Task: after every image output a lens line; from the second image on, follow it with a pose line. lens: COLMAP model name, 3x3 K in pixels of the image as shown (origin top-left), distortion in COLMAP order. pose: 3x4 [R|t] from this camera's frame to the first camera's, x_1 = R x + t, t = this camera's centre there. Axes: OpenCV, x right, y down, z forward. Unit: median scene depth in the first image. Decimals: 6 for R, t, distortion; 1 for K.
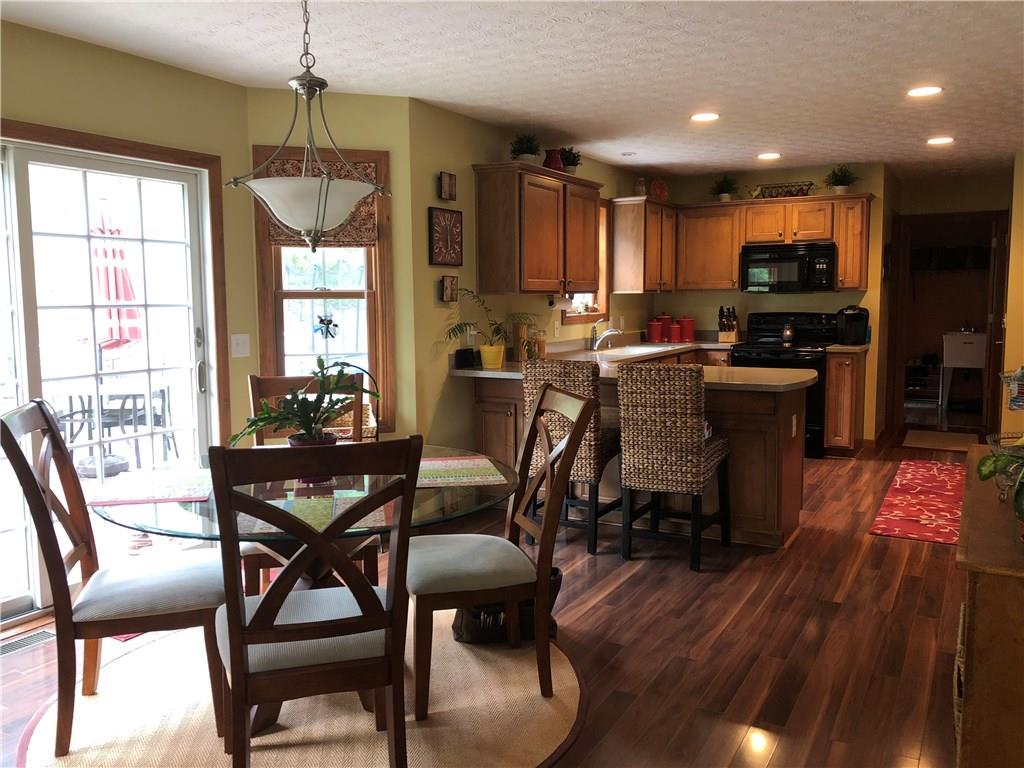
lens RADIAL K [[833.8, 0, 514.8], [0, 833.8, 382.9], [0, 0, 1]] dist [0.039454, -0.000890]
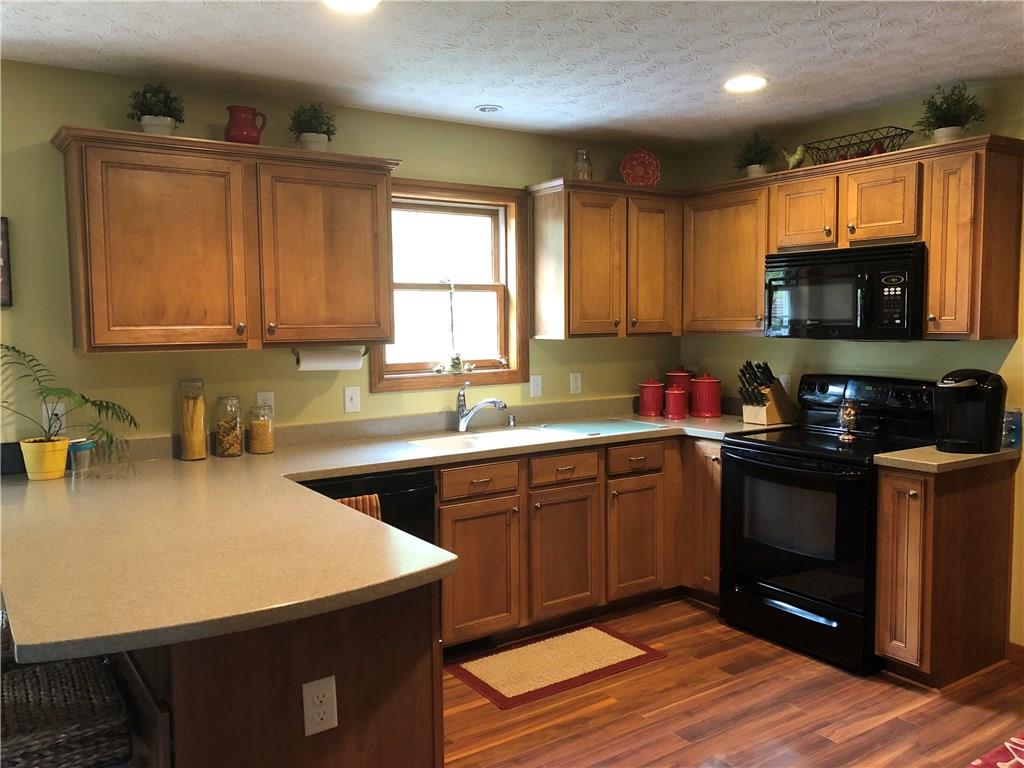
lens RADIAL K [[833.8, 0, 509.9], [0, 833.8, 383.6], [0, 0, 1]] dist [0.039454, -0.000890]
pose [[0.892164, 0.037006, -0.450192, 0.383165], [-0.045575, 0.998927, -0.008205, -0.067387], [0.449406, 0.027838, 0.892894, 0.437480]]
